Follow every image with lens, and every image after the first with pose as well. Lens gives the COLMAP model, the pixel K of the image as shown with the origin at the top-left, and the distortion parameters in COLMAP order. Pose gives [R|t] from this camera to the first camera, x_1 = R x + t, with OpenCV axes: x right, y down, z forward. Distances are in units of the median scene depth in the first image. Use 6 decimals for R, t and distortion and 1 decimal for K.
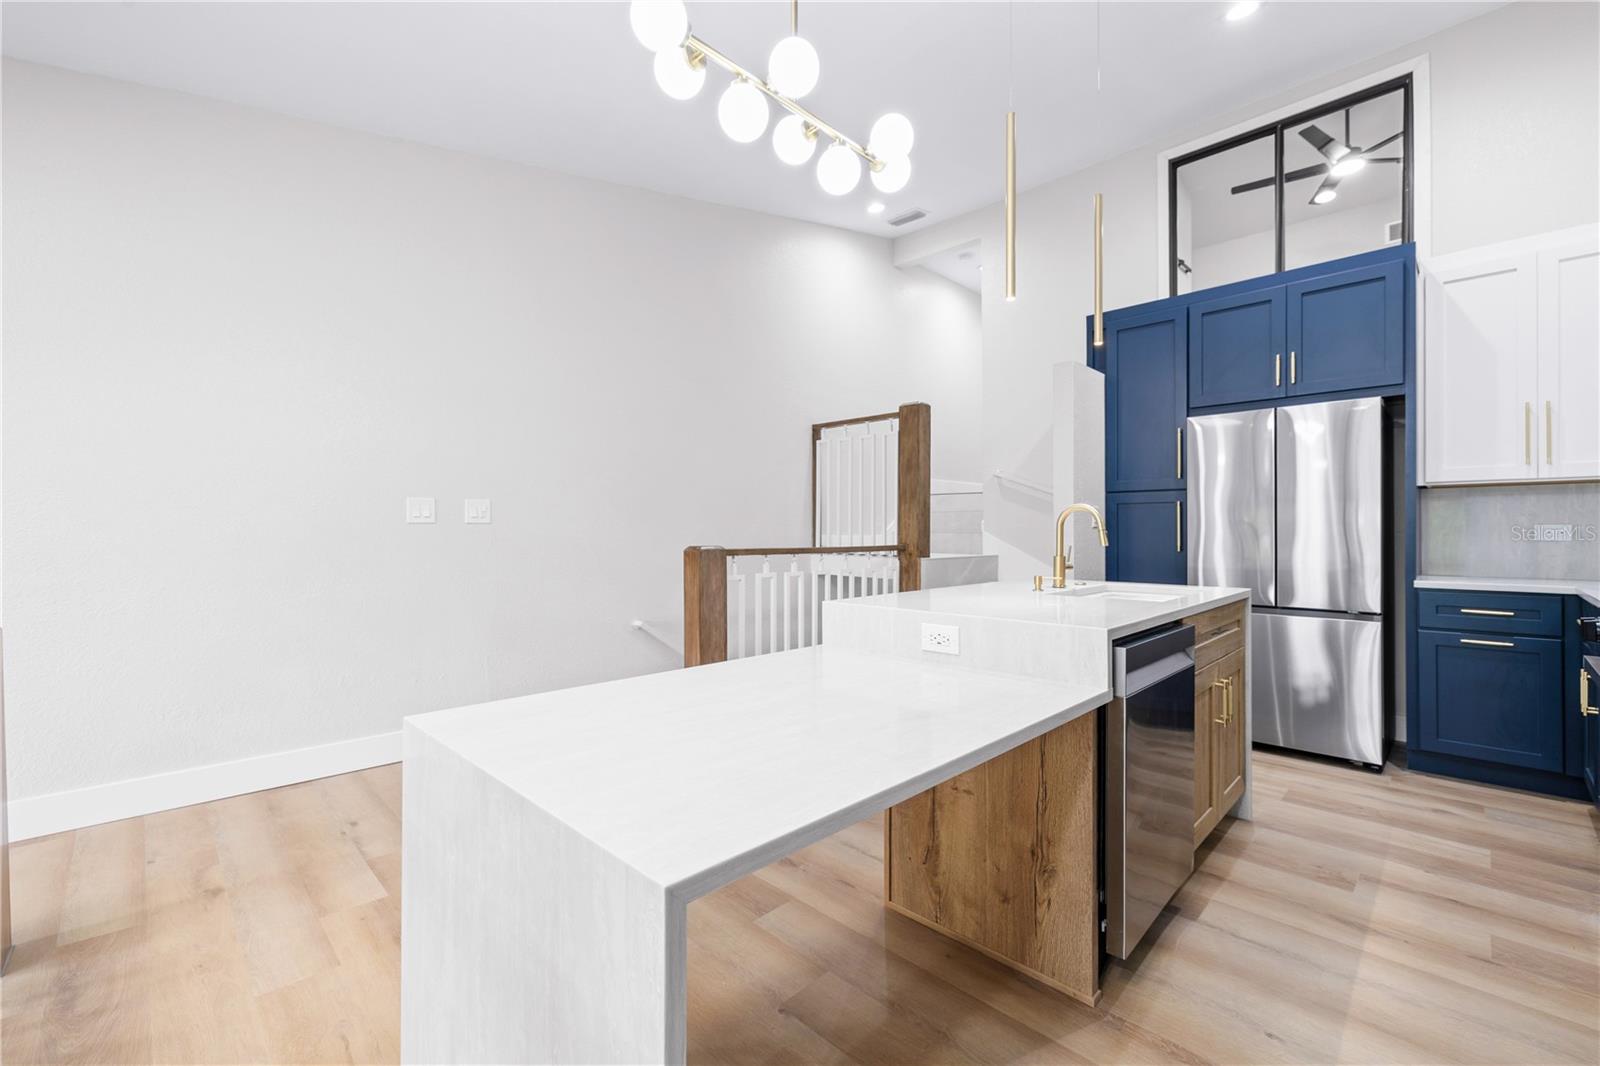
lens RADIAL K [[680.8, 0, 790.2], [0, 680.8, 525.1], [0, 0, 1]] dist [0.004841, -0.000188]
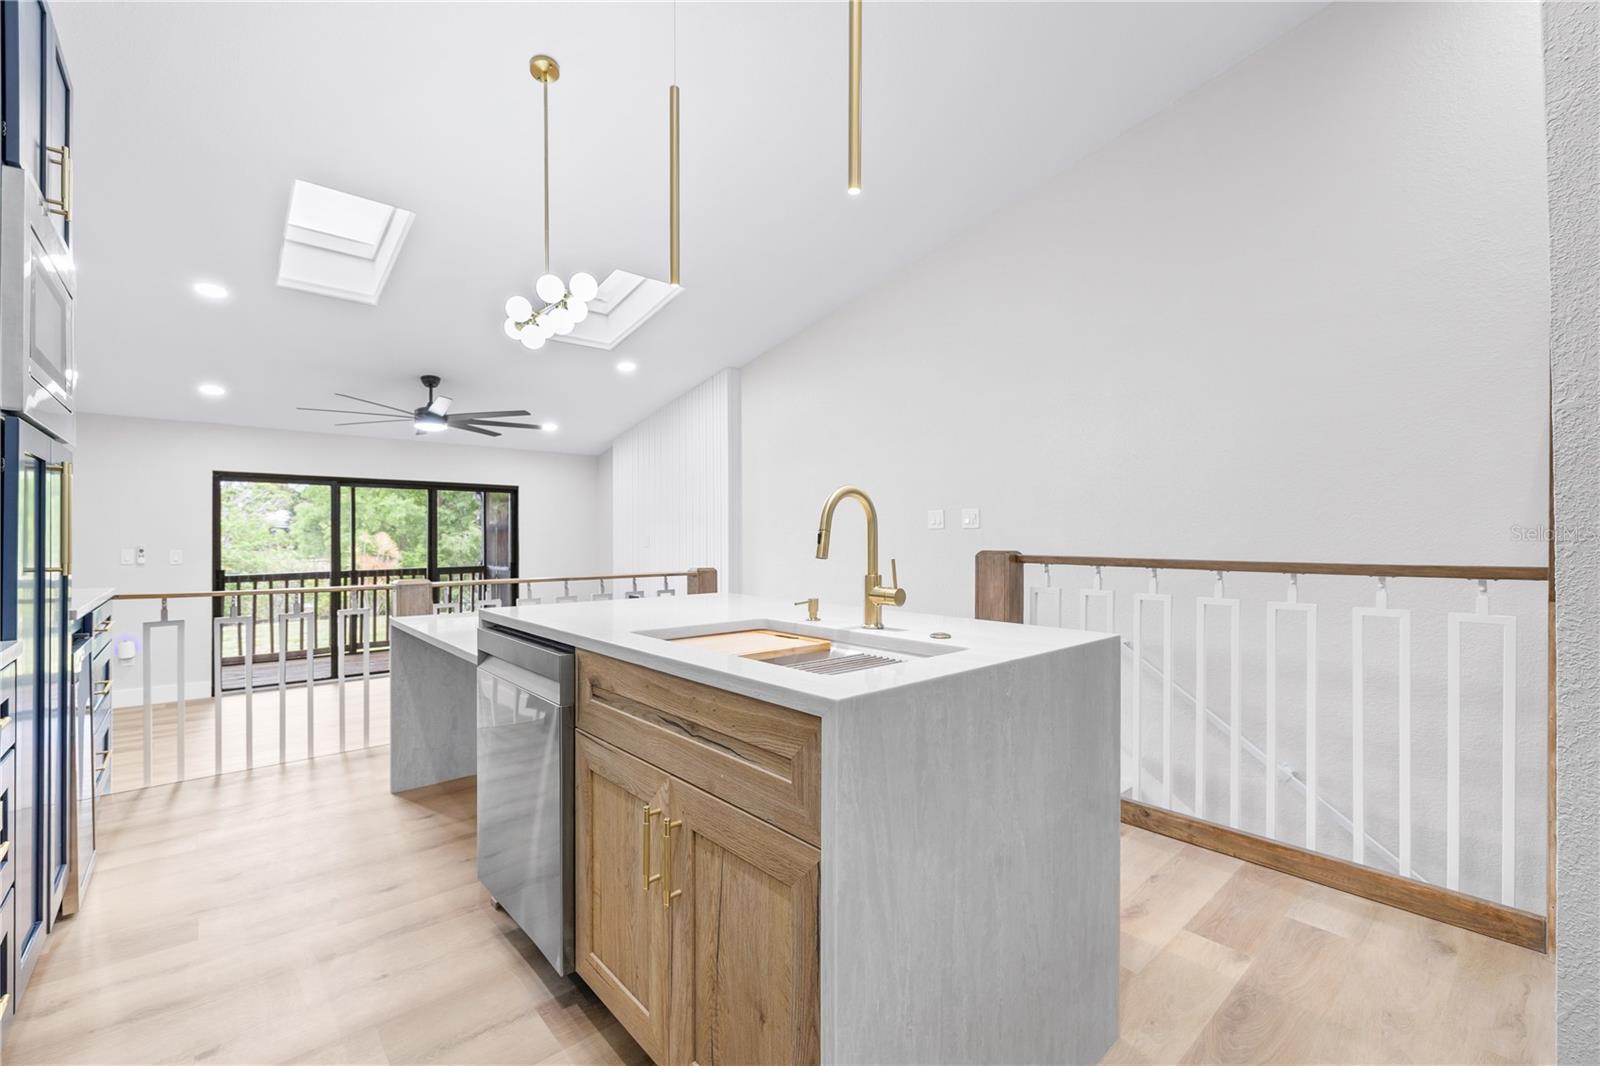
lens RADIAL K [[680.8, 0, 777.2], [0, 680.8, 537.0], [0, 0, 1]] dist [0.004841, -0.000188]
pose [[-0.074784, 0.002192, -0.997197, 0.770565], [0.007556, 0.999970, 0.001631, 0.009150], [0.997171, -0.007412, -0.074798, 0.752749]]
